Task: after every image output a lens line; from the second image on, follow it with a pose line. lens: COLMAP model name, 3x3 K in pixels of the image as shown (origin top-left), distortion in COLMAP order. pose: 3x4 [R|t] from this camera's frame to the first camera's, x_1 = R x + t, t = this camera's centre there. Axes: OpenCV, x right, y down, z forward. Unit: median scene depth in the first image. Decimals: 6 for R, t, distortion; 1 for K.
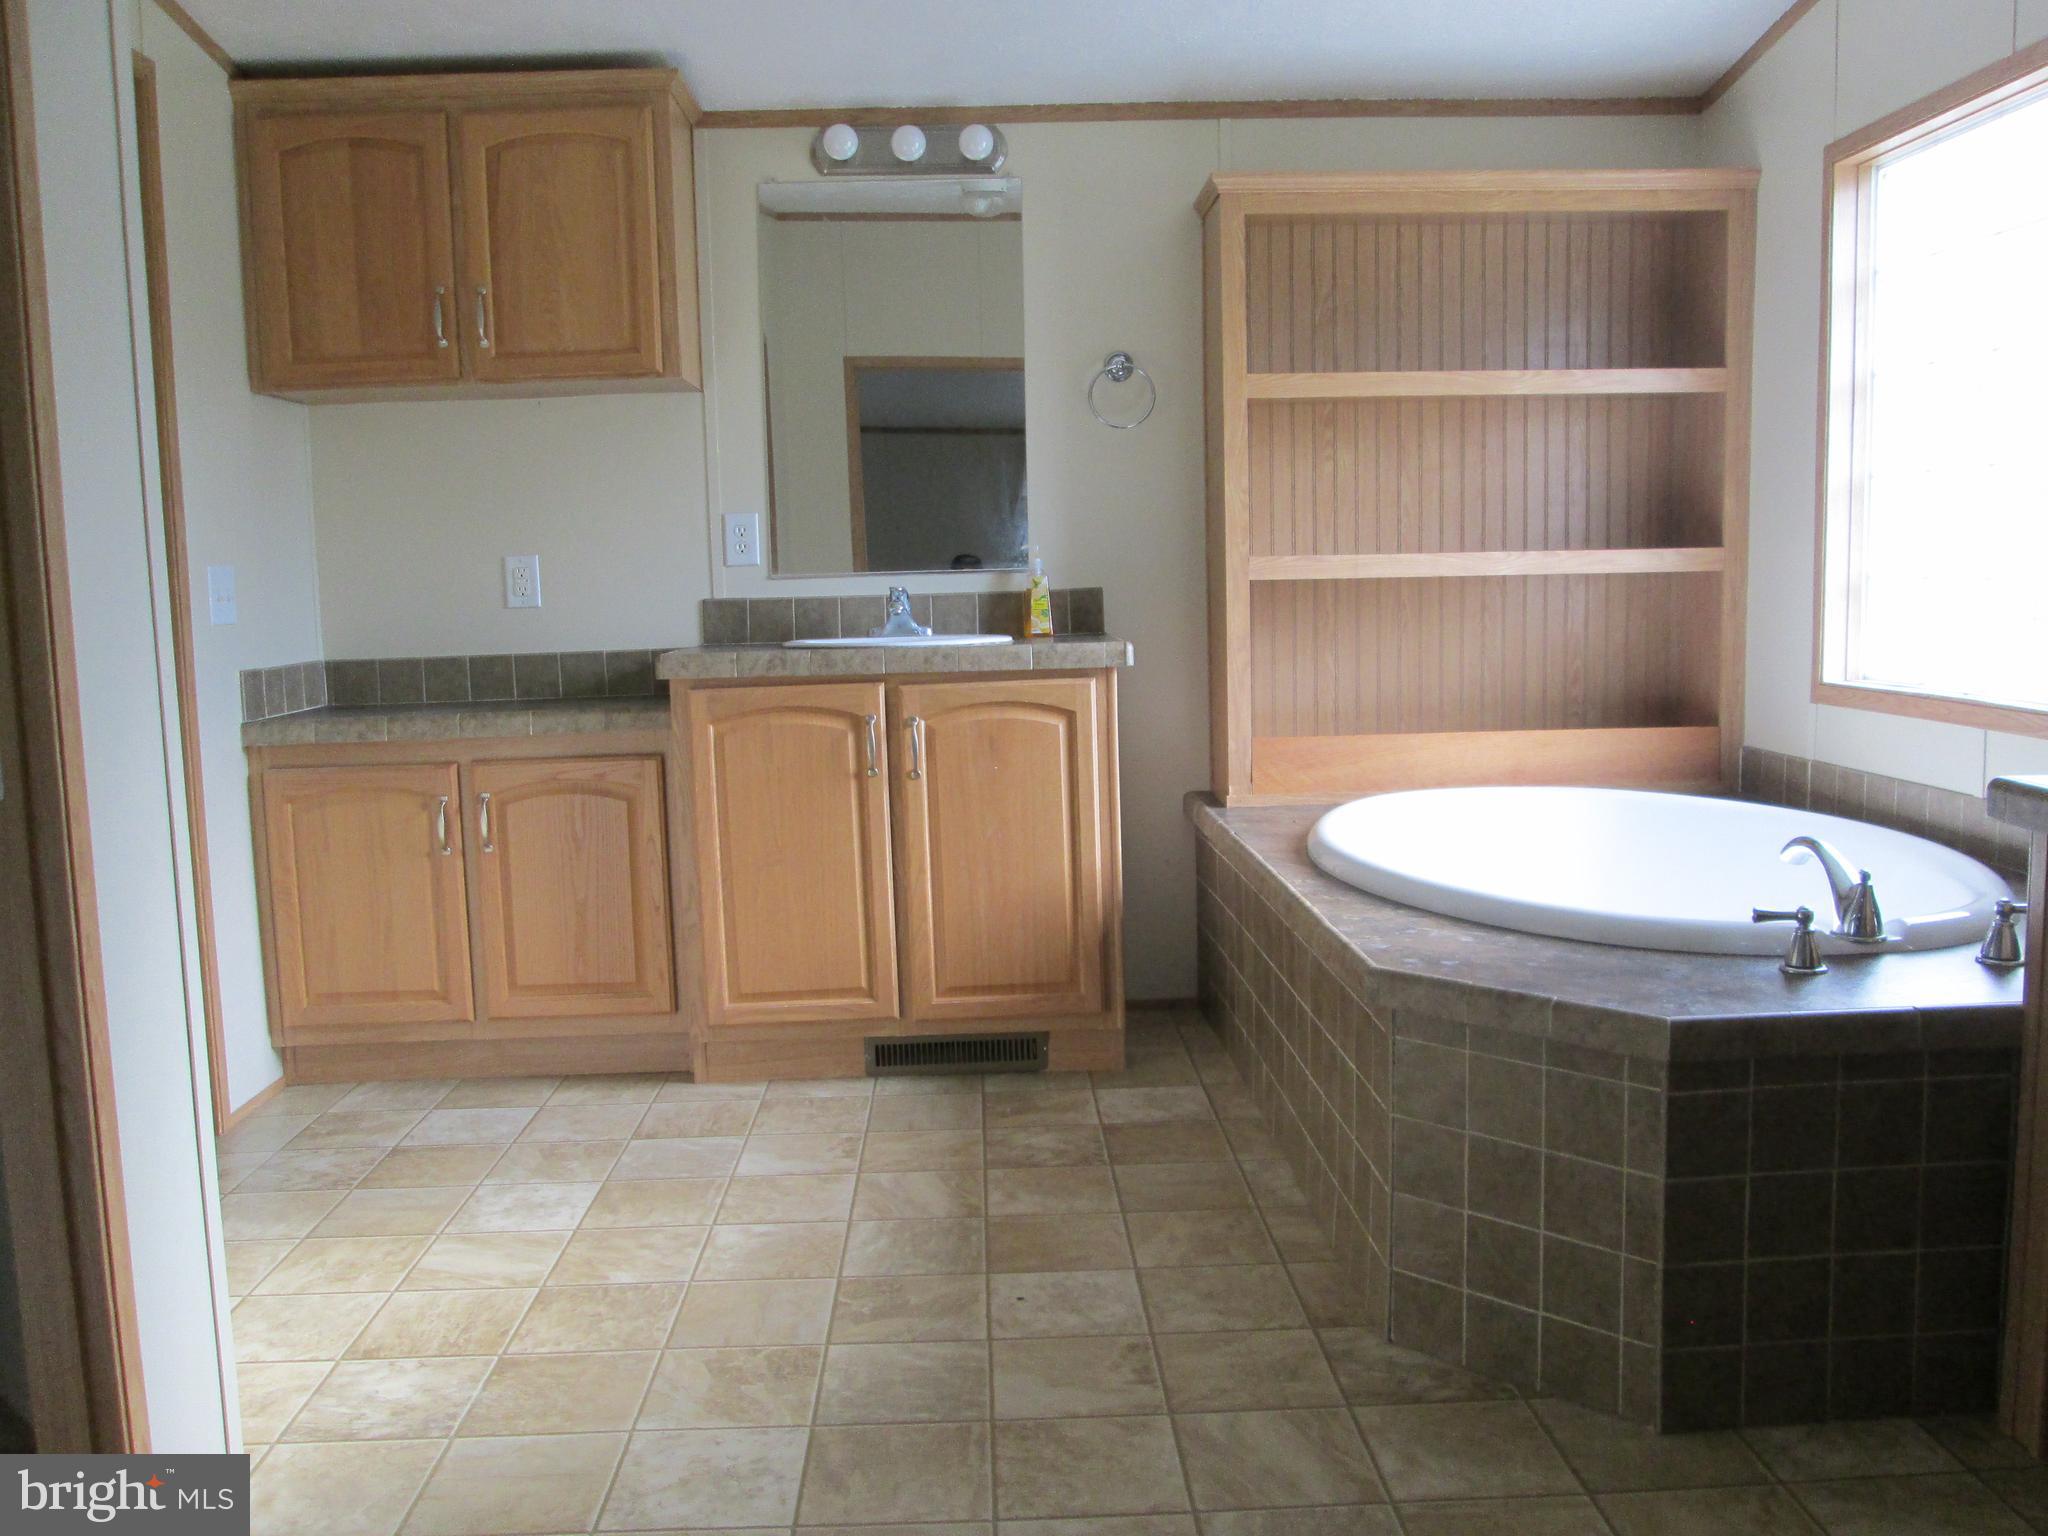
lens RADIAL K [[1748.2, 0, 1024.4], [0, 1748.2, 763.1], [0, 0, 1]] dist [-0.009886, 0.001932]
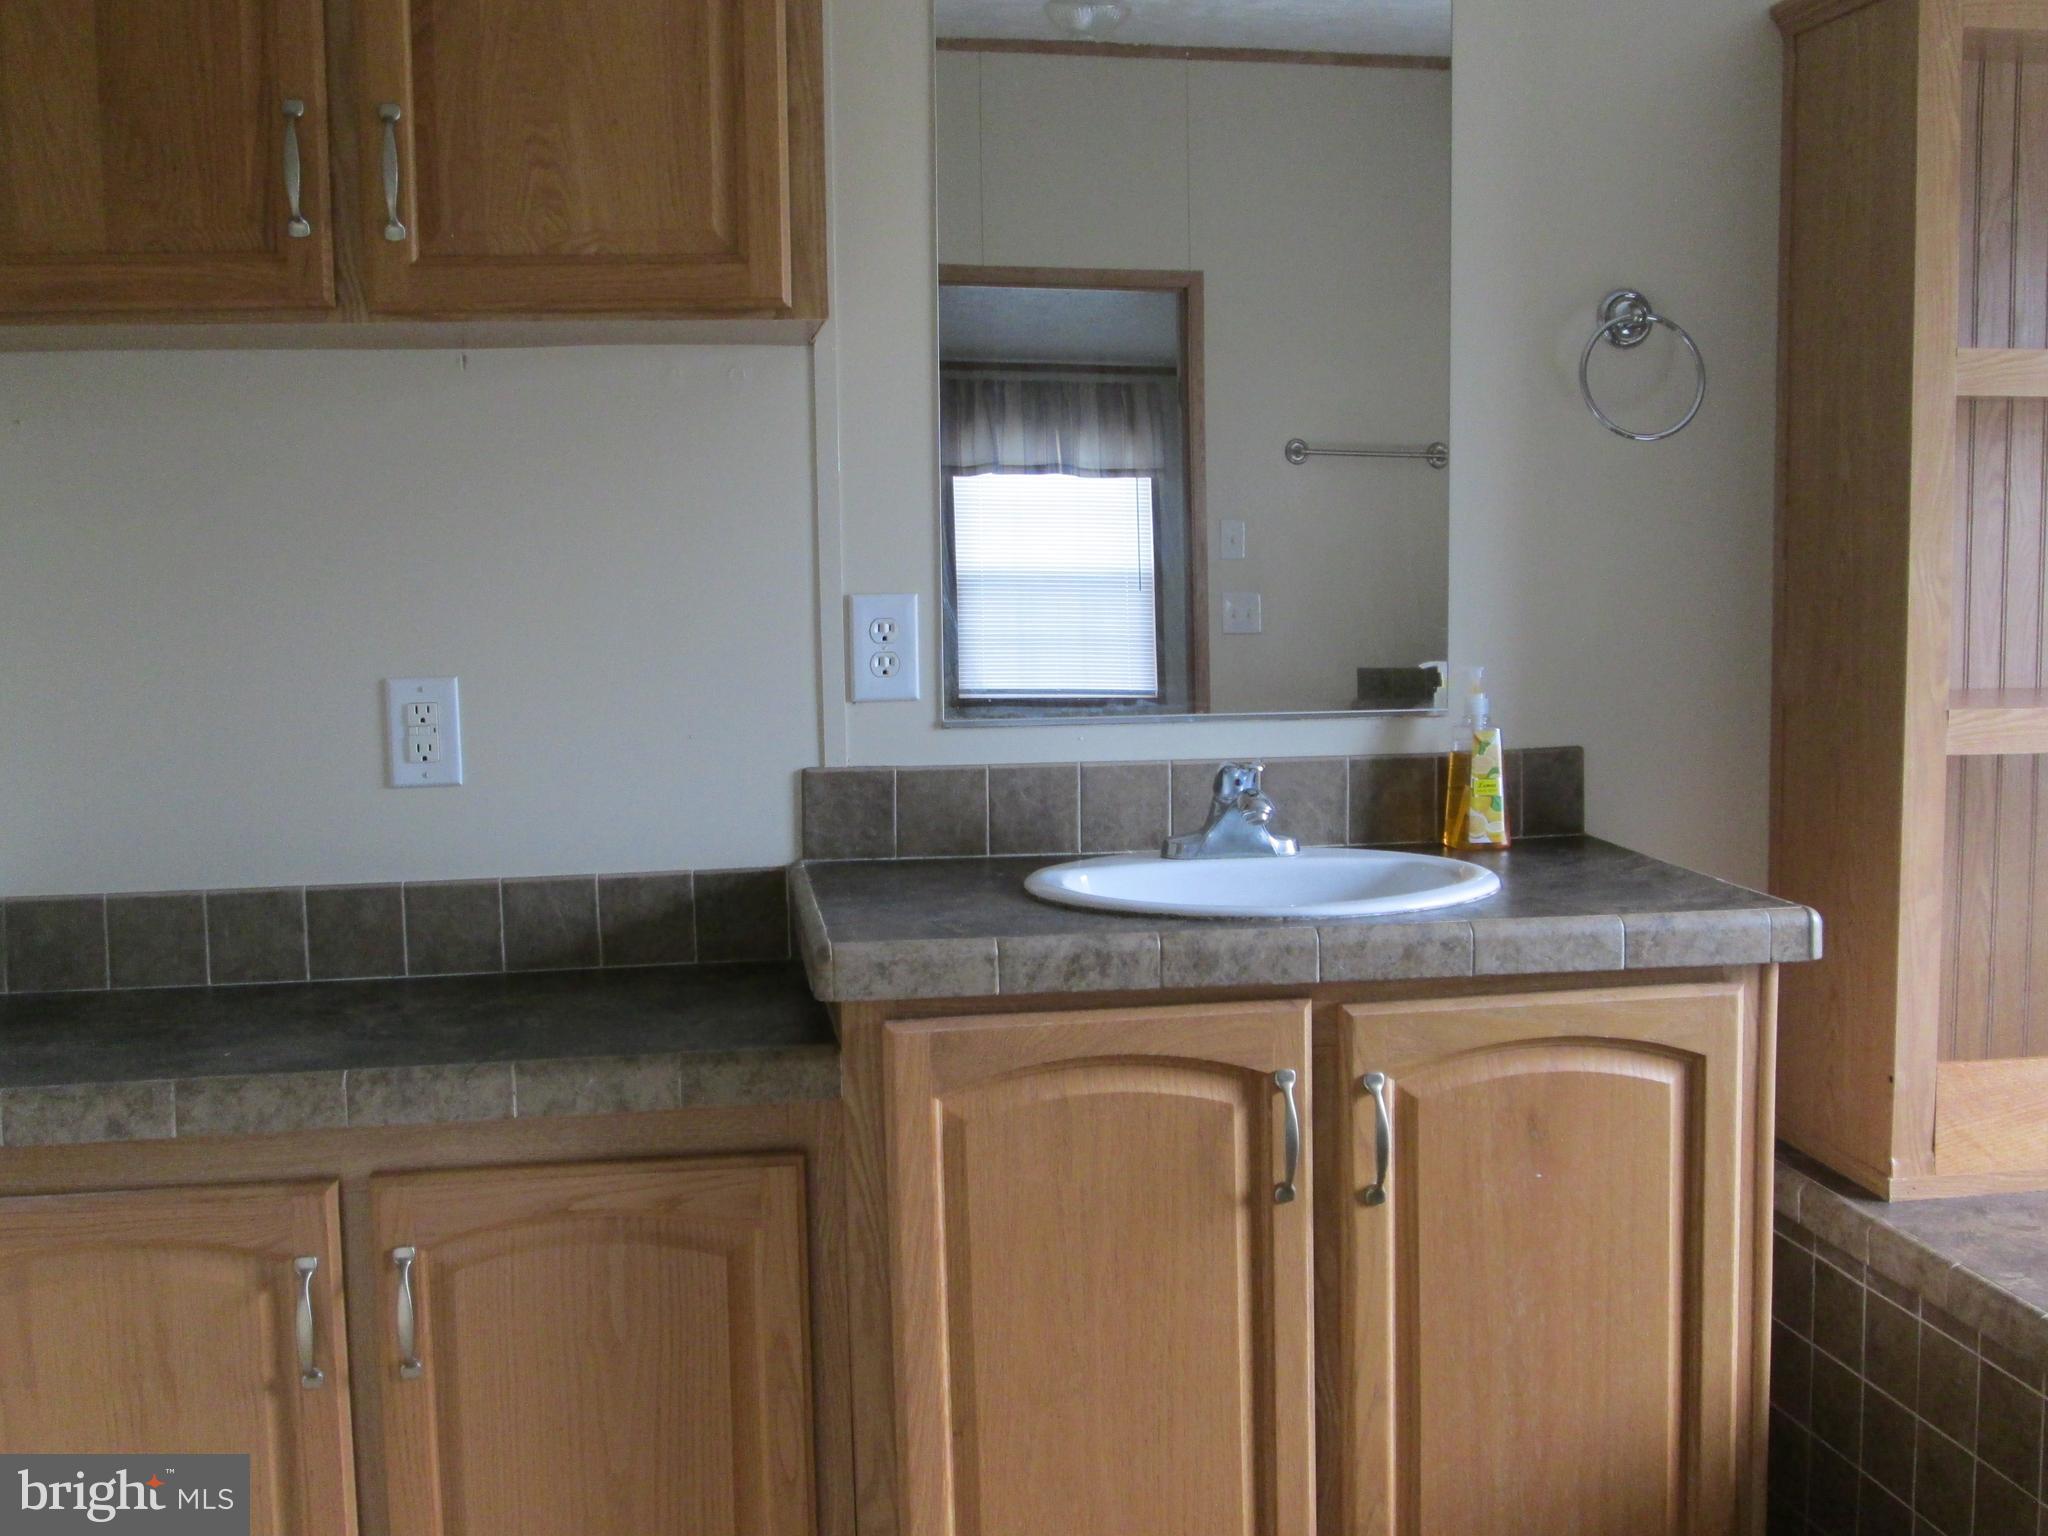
lens RADIAL K [[2151.7, 0, 1025.7], [0, 2151.7, 776.3], [0, 0, 1]] dist [-0.025628, 0.000000]
pose [[0.990457, -0.000398, 0.137820, -0.226652], [-0.000146, 0.999992, 0.003933, -0.104064], [-0.137821, -0.003915, 0.990449, 0.437866]]
